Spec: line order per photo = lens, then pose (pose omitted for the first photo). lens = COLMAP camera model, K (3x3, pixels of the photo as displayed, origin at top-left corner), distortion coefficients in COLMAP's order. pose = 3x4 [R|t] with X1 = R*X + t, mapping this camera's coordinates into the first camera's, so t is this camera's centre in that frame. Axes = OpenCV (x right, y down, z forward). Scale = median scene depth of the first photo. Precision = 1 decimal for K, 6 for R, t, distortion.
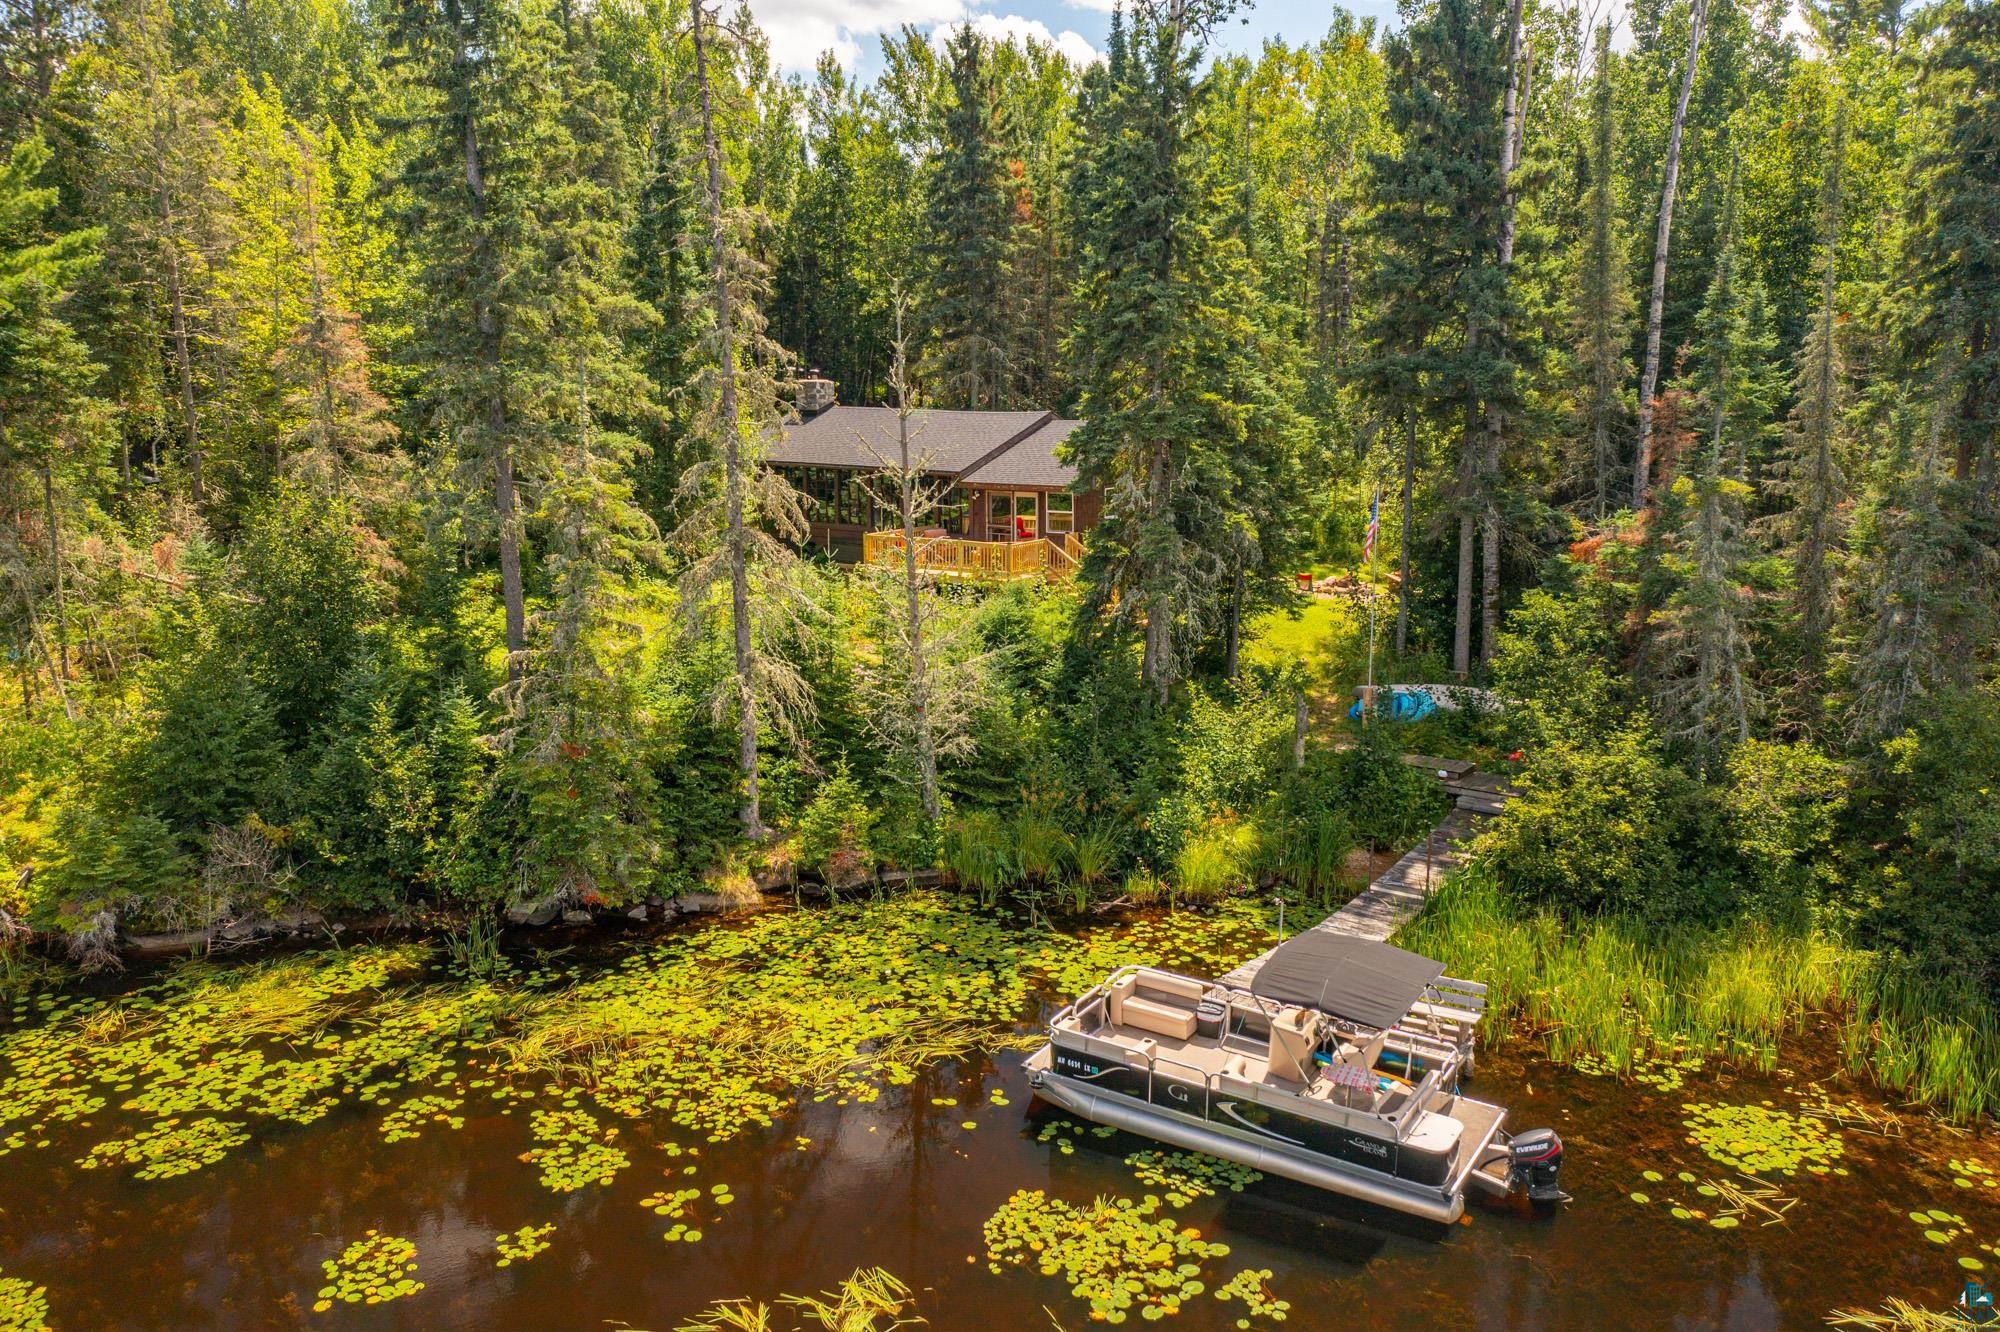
lens RADIAL K [[1573.1, 0, 1006.0], [0, 1573.1, 676.6], [0, 0, 1]] dist [-0.021920, 0.007196]
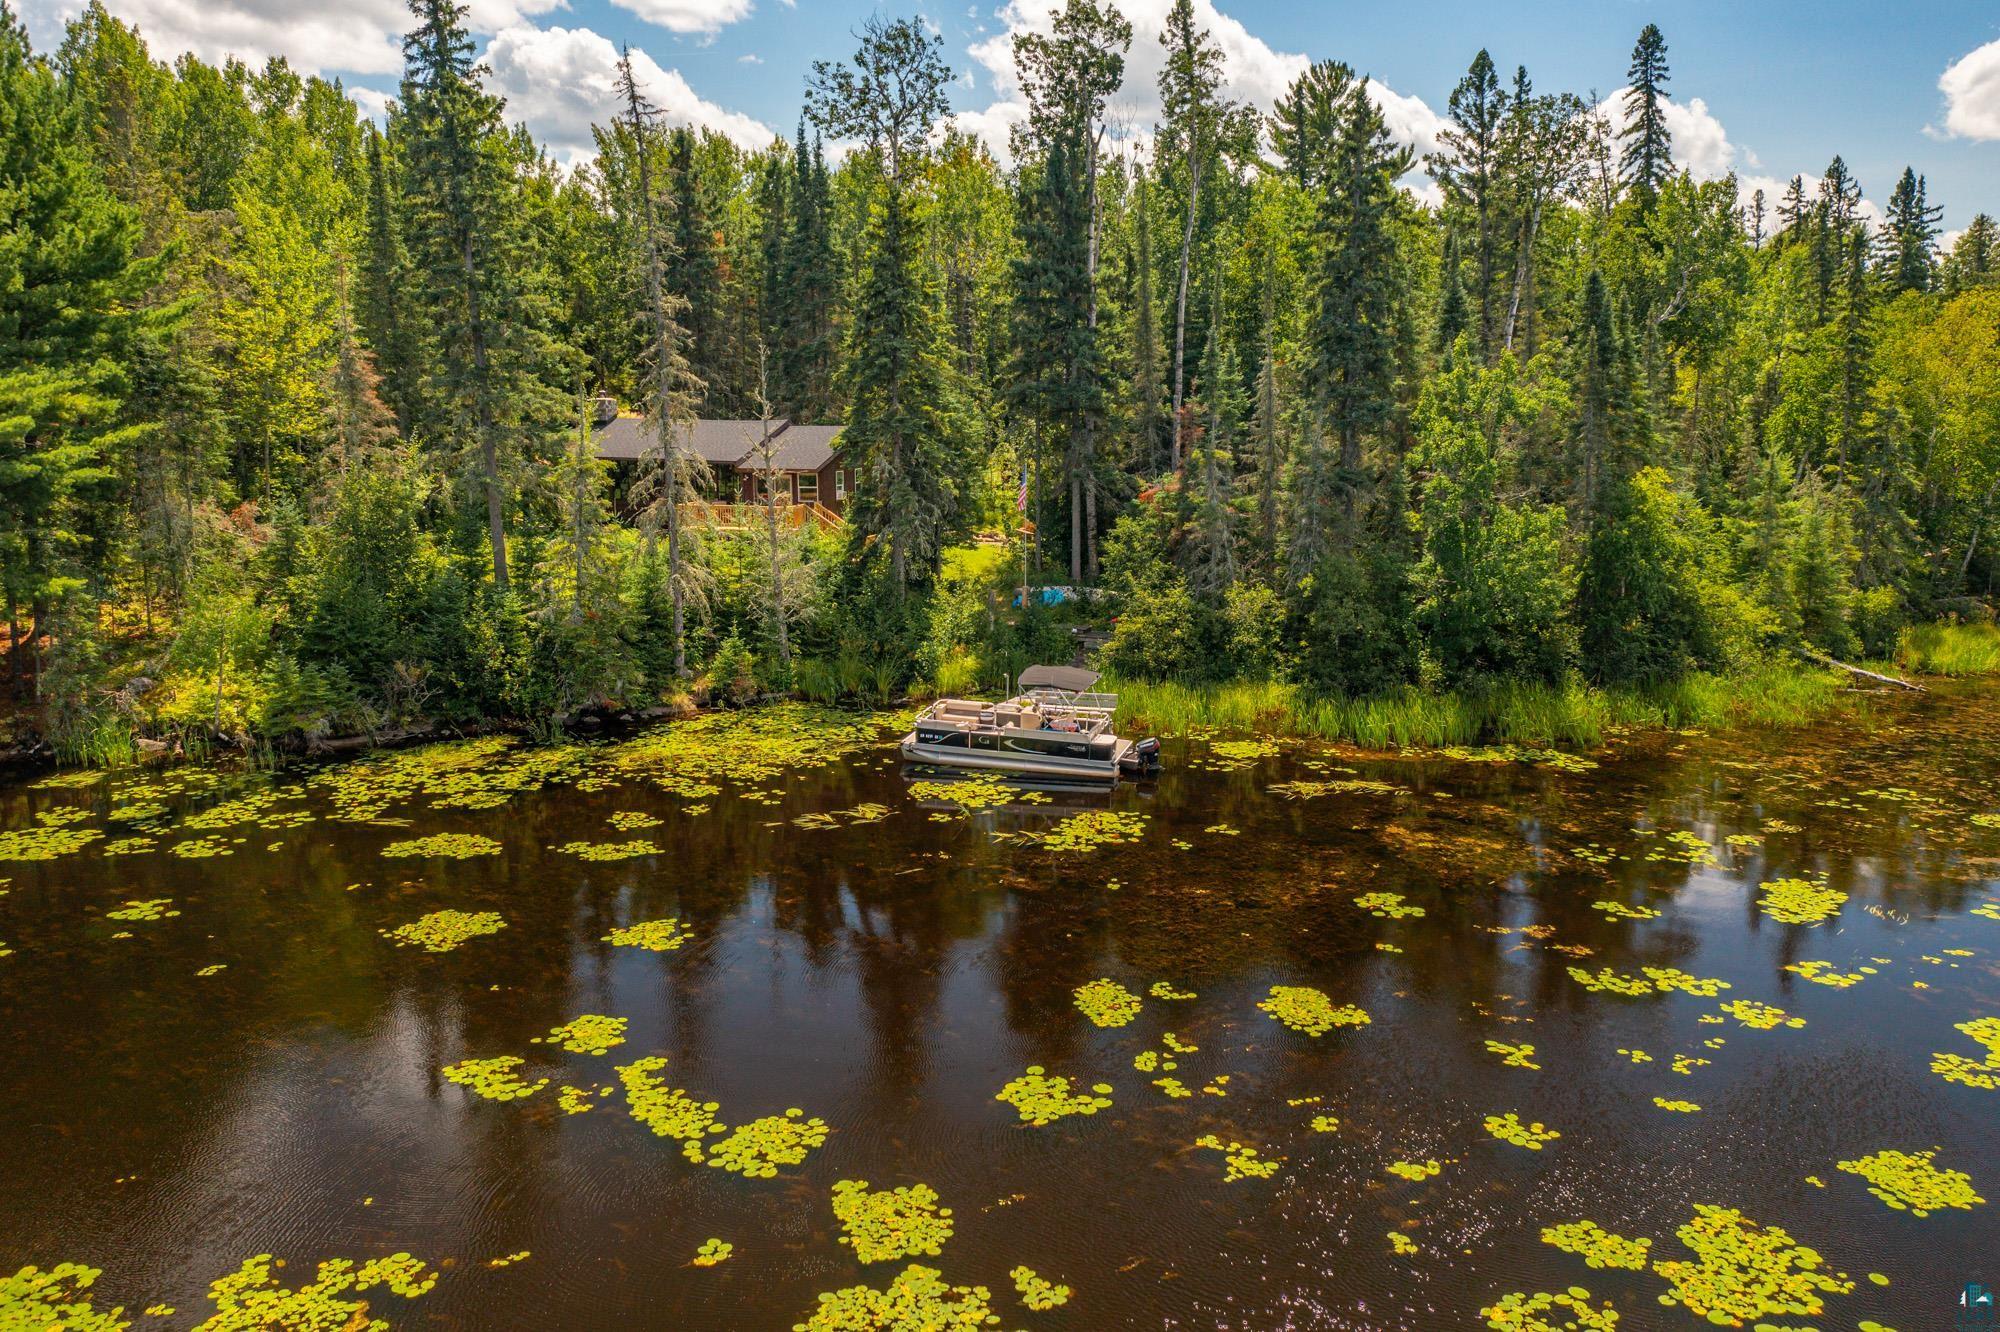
lens RADIAL K [[1573.1, 0, 1006.0], [0, 1573.1, 676.6], [0, 0, 1]] dist [-0.021920, 0.007196]
pose [[0.961947, -0.046755, 0.269205, -0.261350], [0.049737, 0.998753, -0.004264, 0.119754], [-0.268670, 0.017491, 0.963073, -0.635532]]
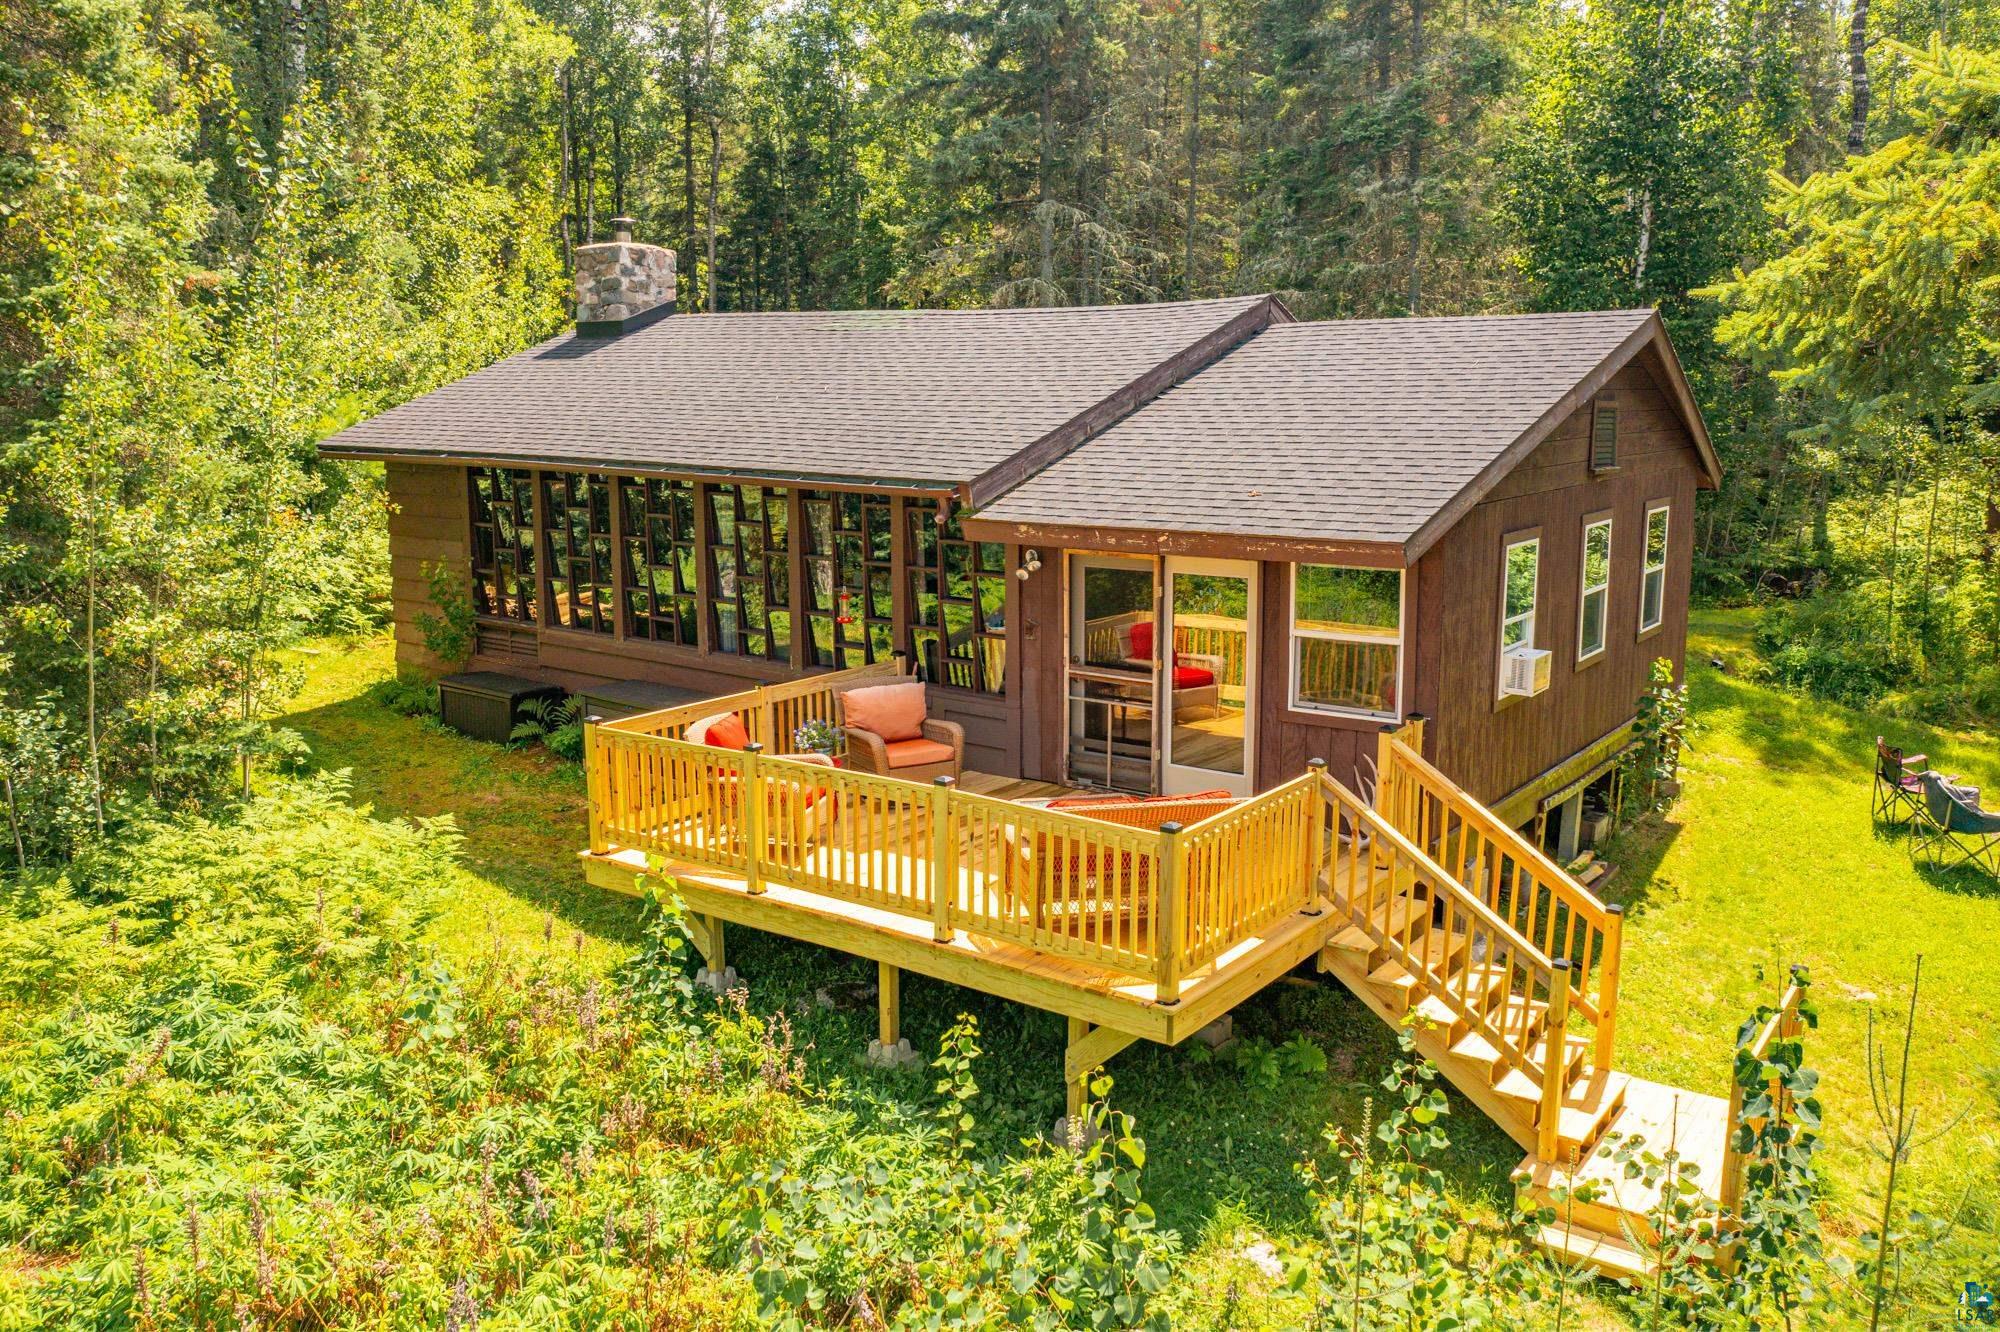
lens RADIAL K [[1573.1, 0, 1006.0], [0, 1573.1, 676.6], [0, 0, 1]] dist [-0.021920, 0.007196]
pose [[0.998478, 0.004384, -0.054969, -0.010006], [-0.004741, 0.999969, -0.006362, -0.127888], [0.054939, 0.006613, 0.998468, 0.978439]]
